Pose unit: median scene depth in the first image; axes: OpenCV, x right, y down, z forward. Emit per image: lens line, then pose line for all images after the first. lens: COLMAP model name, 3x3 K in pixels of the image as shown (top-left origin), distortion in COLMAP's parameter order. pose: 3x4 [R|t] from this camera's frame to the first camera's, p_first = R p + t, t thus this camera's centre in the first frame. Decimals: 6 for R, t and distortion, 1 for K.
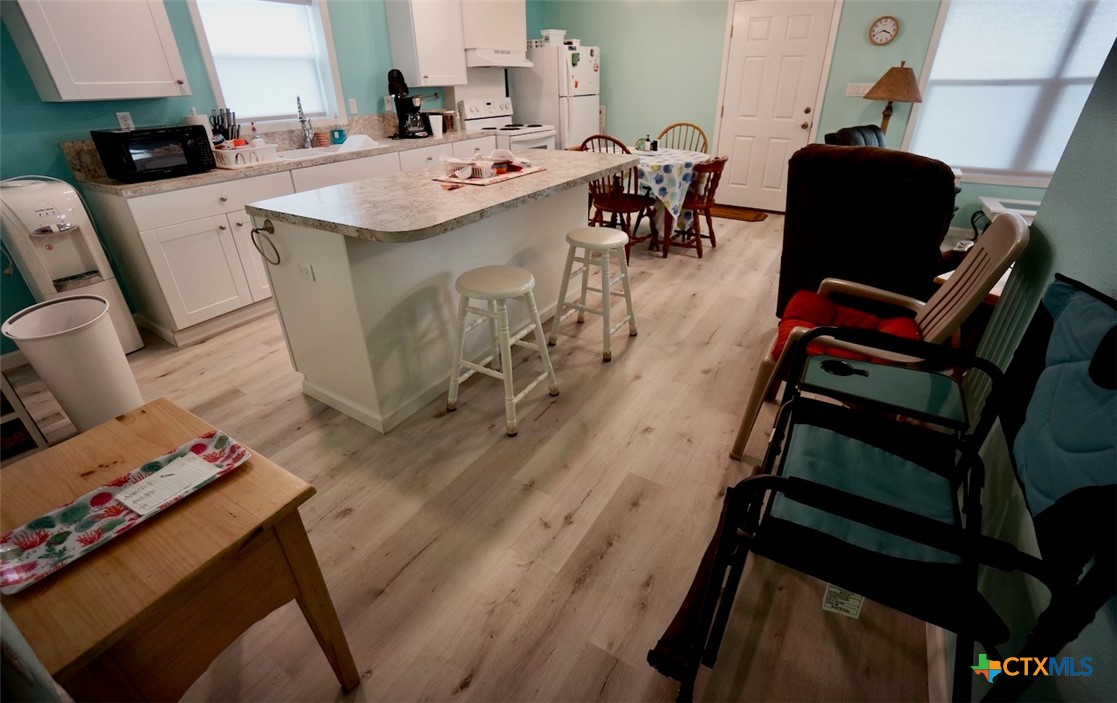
lens RADIAL K [[491.4, 0, 556.0], [0, 491.4, 334.8], [0, 0, 1]] dist [-0.056705, 0.019456]
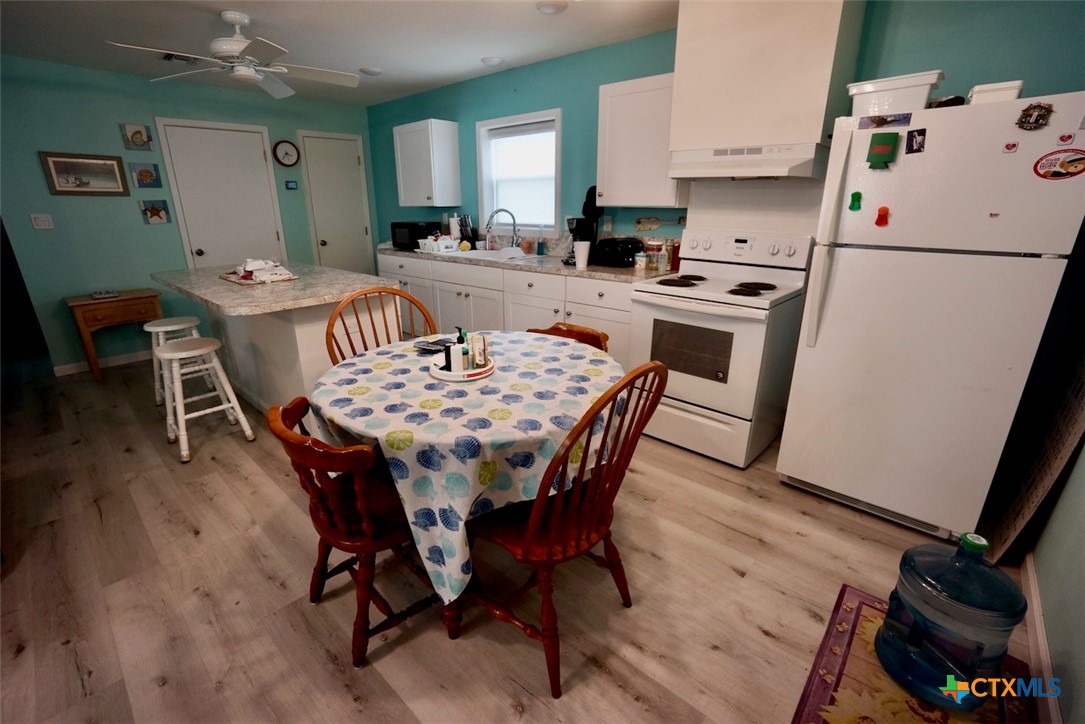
lens RADIAL K [[477.8, 0, 537.0], [0, 477.8, 367.5], [0, 0, 1]] dist [-0.065119, 0.024837]
pose [[-0.184397, 0.337206, -0.923195, 0.562907], [-0.450294, 0.805938, 0.384318, -0.563909], [0.873632, 0.486576, 0.003229, 1.055106]]
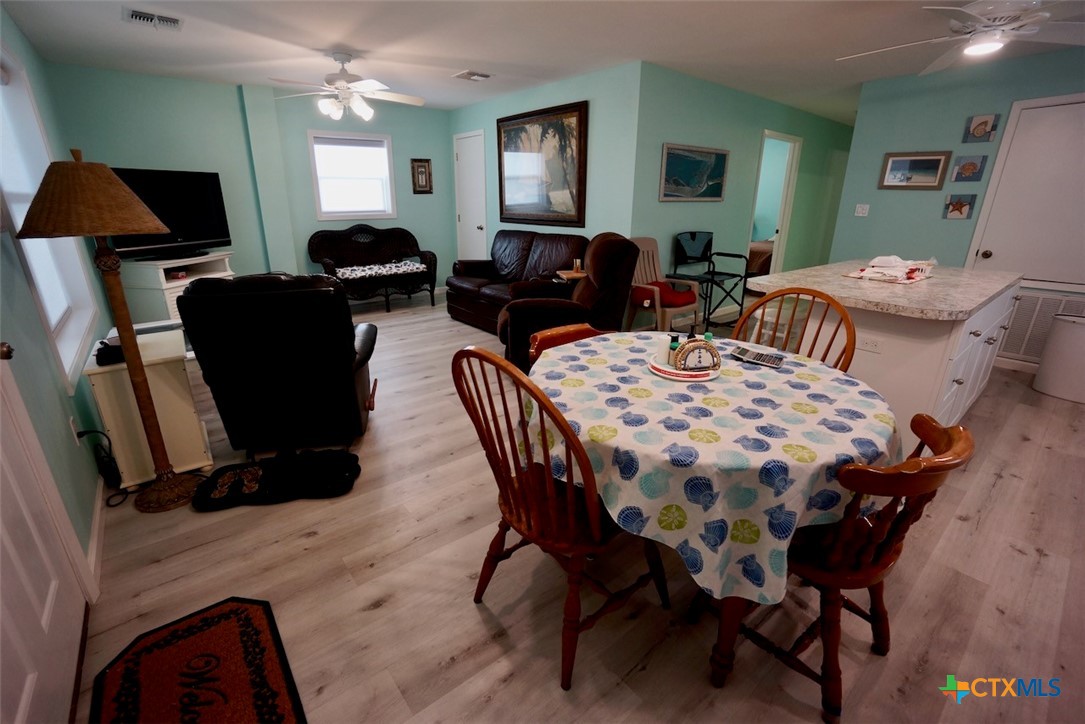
lens RADIAL K [[477.8, 0, 537.0], [0, 477.8, 367.5], [0, 0, 1]] dist [-0.065119, 0.024837]
pose [[-0.946418, -0.101751, 0.306497, 0.183330], [0.154723, 0.690189, 0.706894, -0.664559], [-0.283468, 0.716439, -0.637464, 1.279677]]
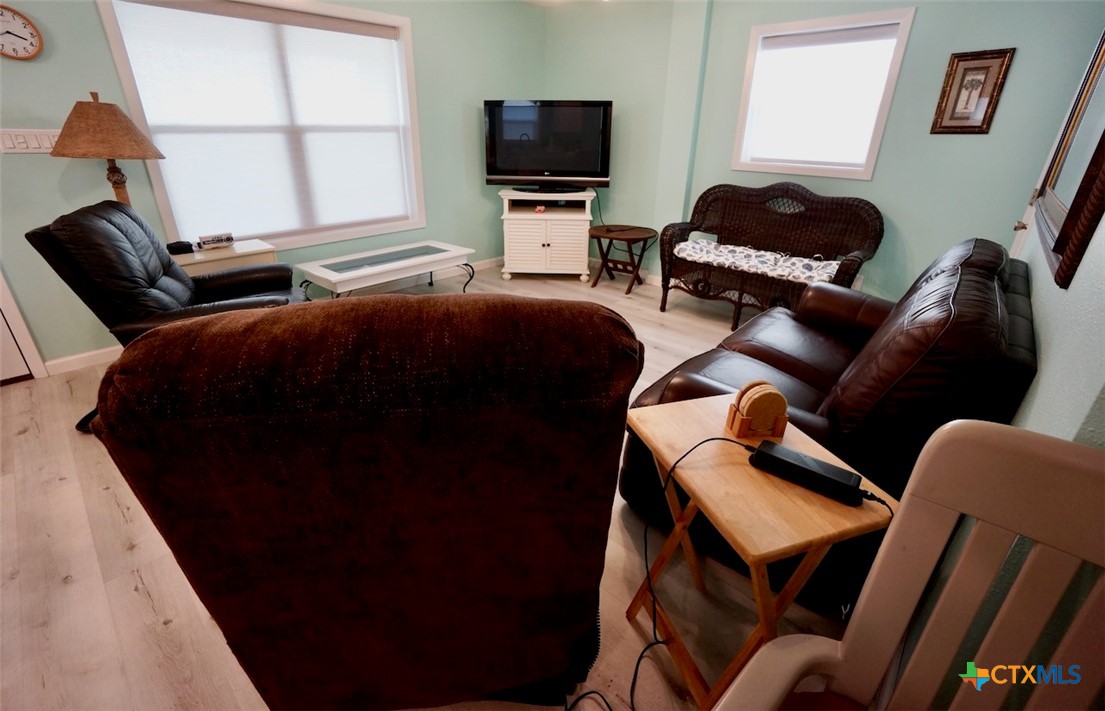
lens RADIAL K [[488.5, 0, 548.3], [0, 488.5, 344.1], [0, 0, 1]] dist [-0.052831, 0.020553]
pose [[0.191825, -0.378028, 0.905703, 0.189420], [0.439616, 0.858178, 0.265083, -0.213280], [-0.877463, 0.347312, 0.330807, 0.414633]]
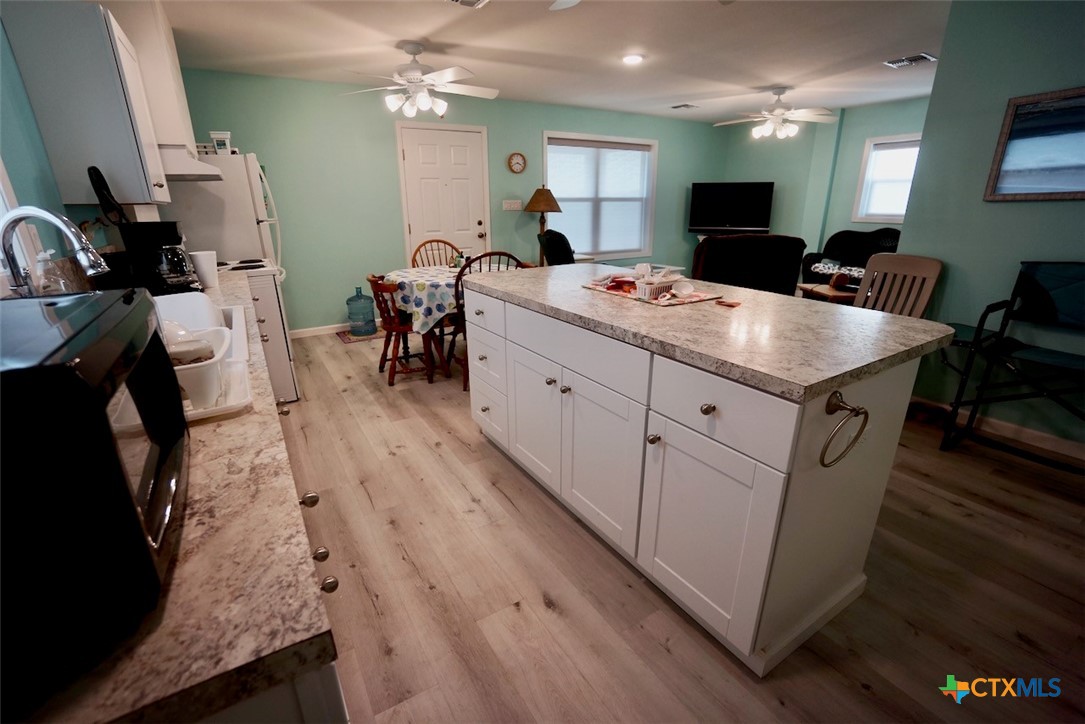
lens RADIAL K [[477.8, 0, 537.0], [0, 477.8, 367.5], [0, 0, 1]] dist [-0.065119, 0.024837]
pose [[0.444581, -0.283398, 0.849725, -0.585323], [0.416149, 0.905387, 0.084230, -0.219370], [-0.793201, 0.316166, 0.520454, 0.465175]]
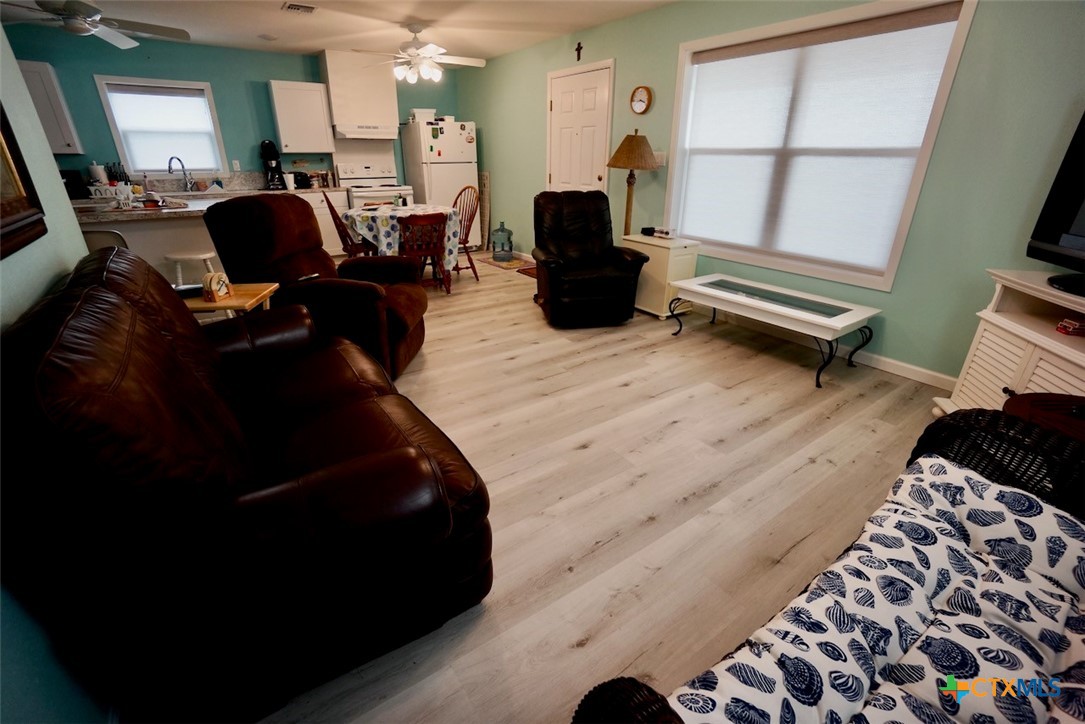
lens RADIAL K [[477.8, 0, 537.0], [0, 477.8, 367.5], [0, 0, 1]] dist [-0.065119, 0.024837]
pose [[0.918565, 0.178364, -0.352738, 0.966514], [-0.199960, 0.979474, -0.025438, -0.028391], [0.340961, 0.093900, 0.935376, 0.068489]]
